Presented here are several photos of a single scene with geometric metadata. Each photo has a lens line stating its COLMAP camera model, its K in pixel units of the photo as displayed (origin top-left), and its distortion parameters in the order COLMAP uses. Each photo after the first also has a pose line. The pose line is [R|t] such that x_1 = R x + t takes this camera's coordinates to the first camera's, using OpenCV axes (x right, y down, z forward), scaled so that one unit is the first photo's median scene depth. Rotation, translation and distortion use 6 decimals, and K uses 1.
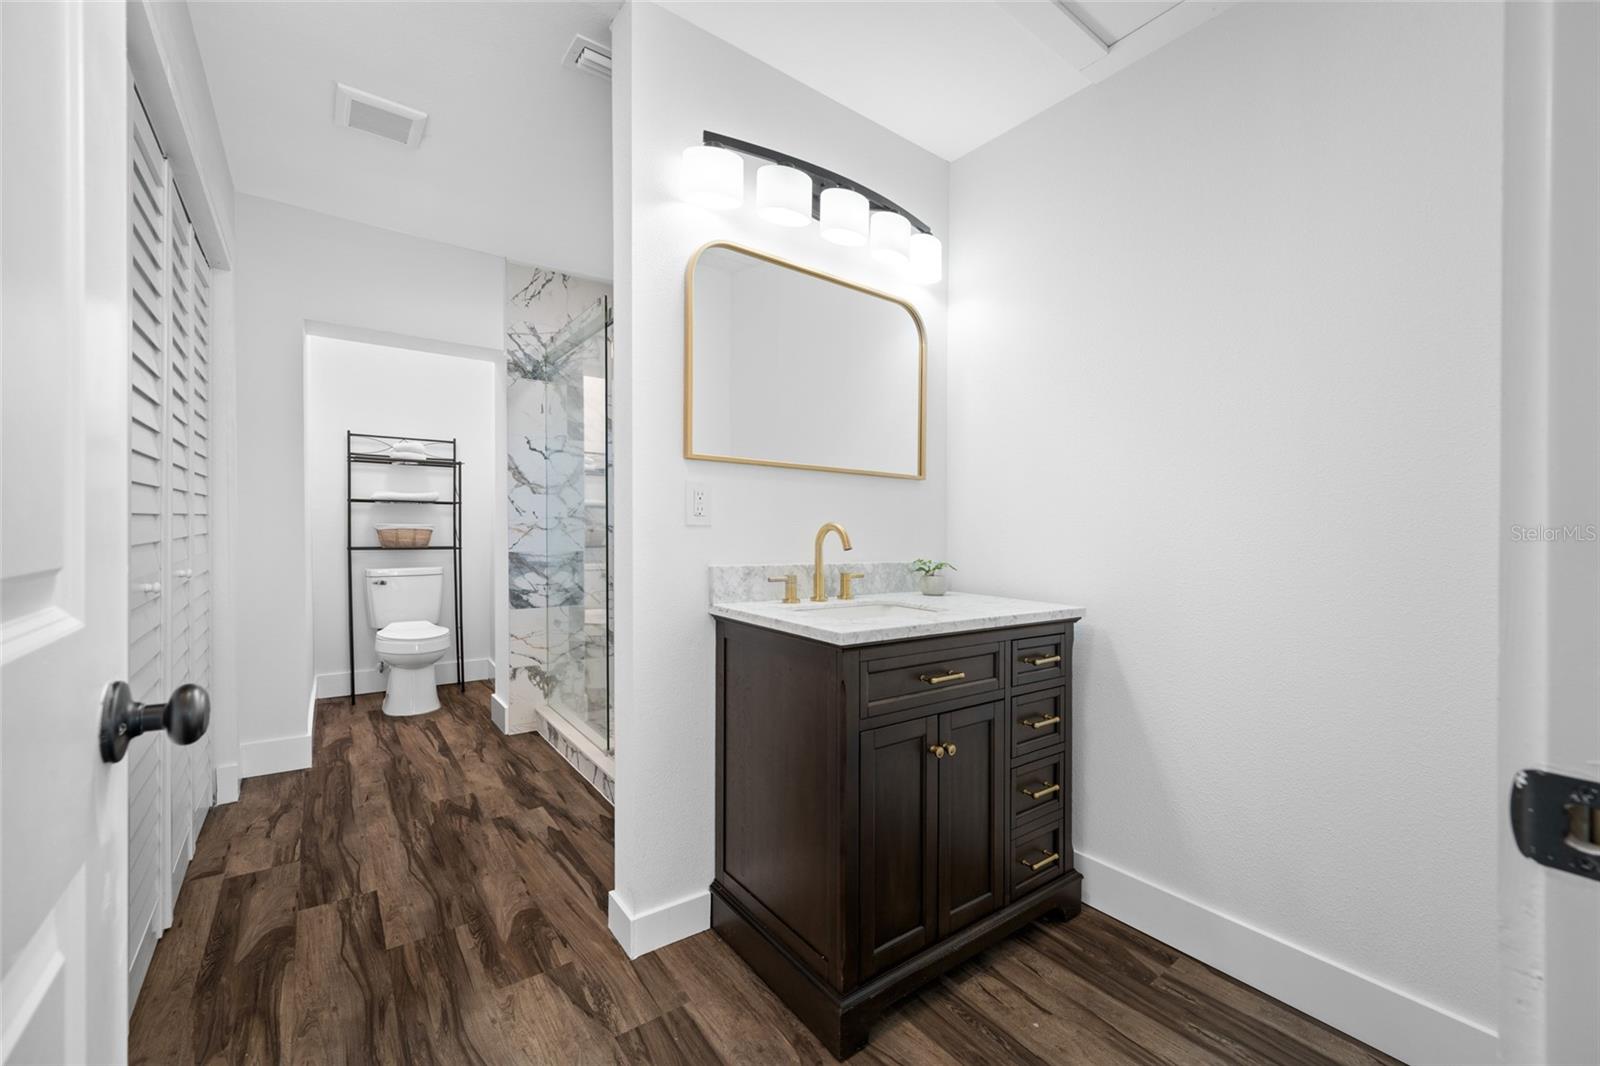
lens RADIAL K [[633.8, 0, 796.1], [0, 633.8, 532.0], [0, 0, 1]] dist [0.003131, -0.000243]
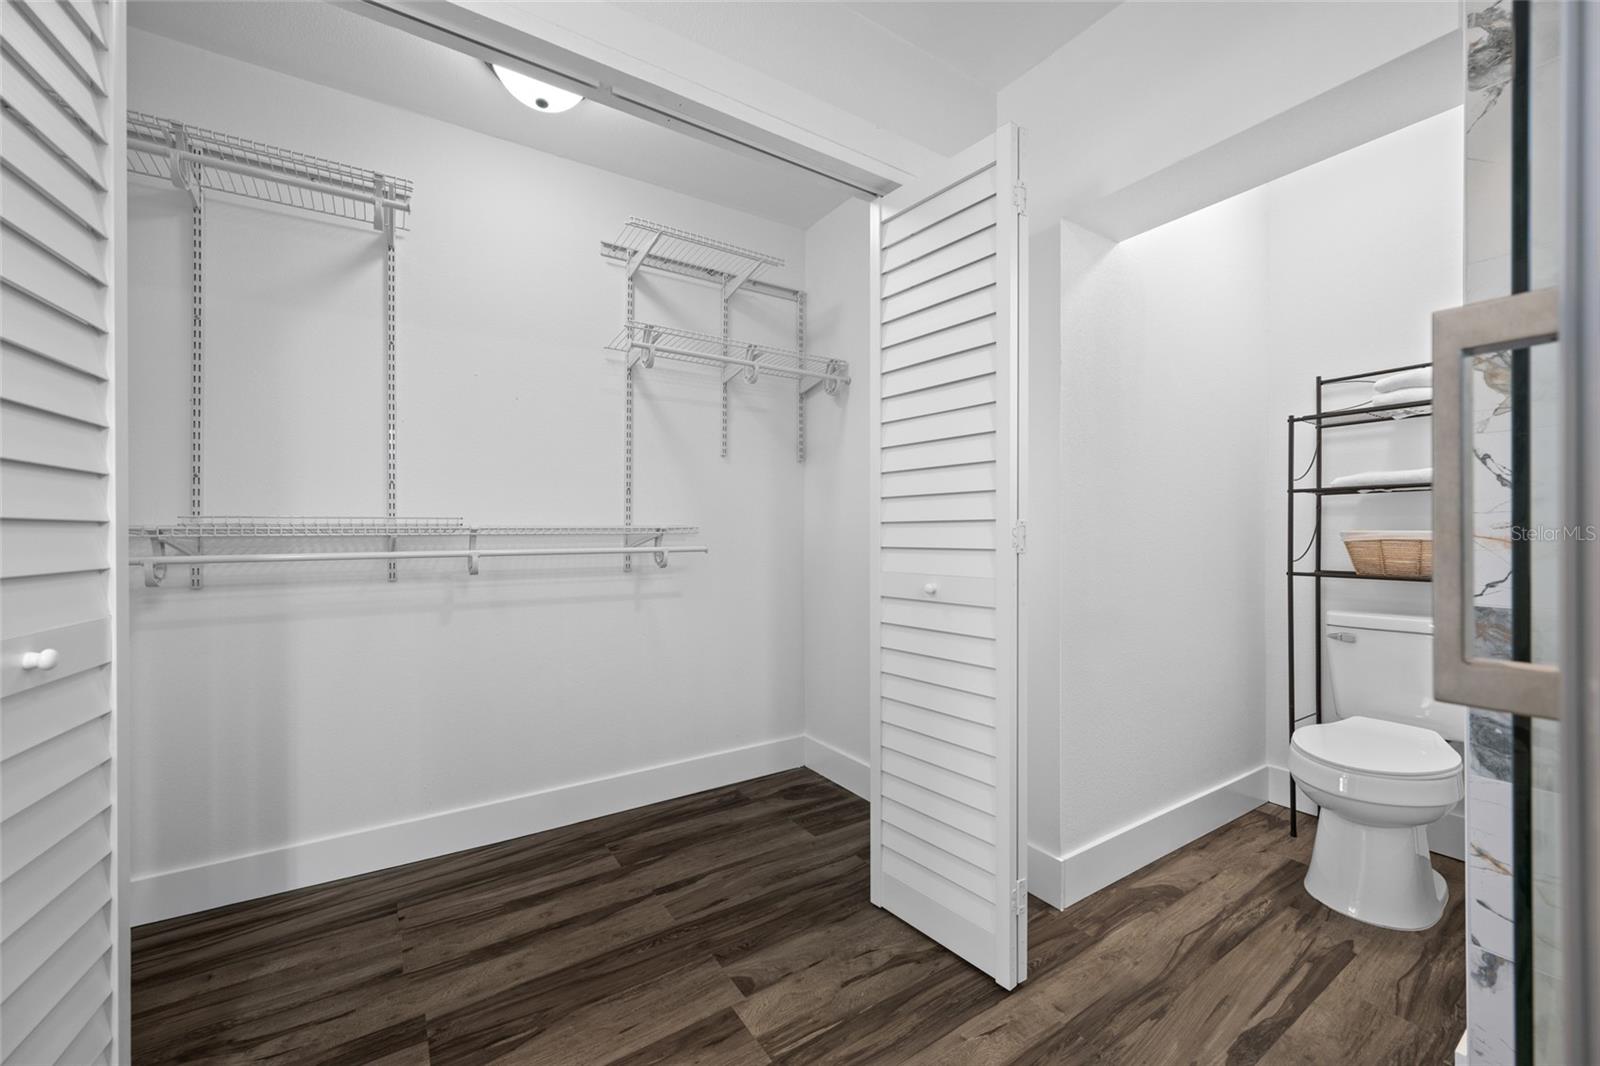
lens RADIAL K [[633.8, 0, 798.8], [0, 633.8, 549.9], [0, 0, 1]] dist [0.003131, -0.000243]
pose [[-0.059565, 0.011554, -0.998158, -0.092231], [0.003431, 0.999929, 0.011370, -0.005780], [0.998219, -0.002747, -0.059600, 0.685546]]
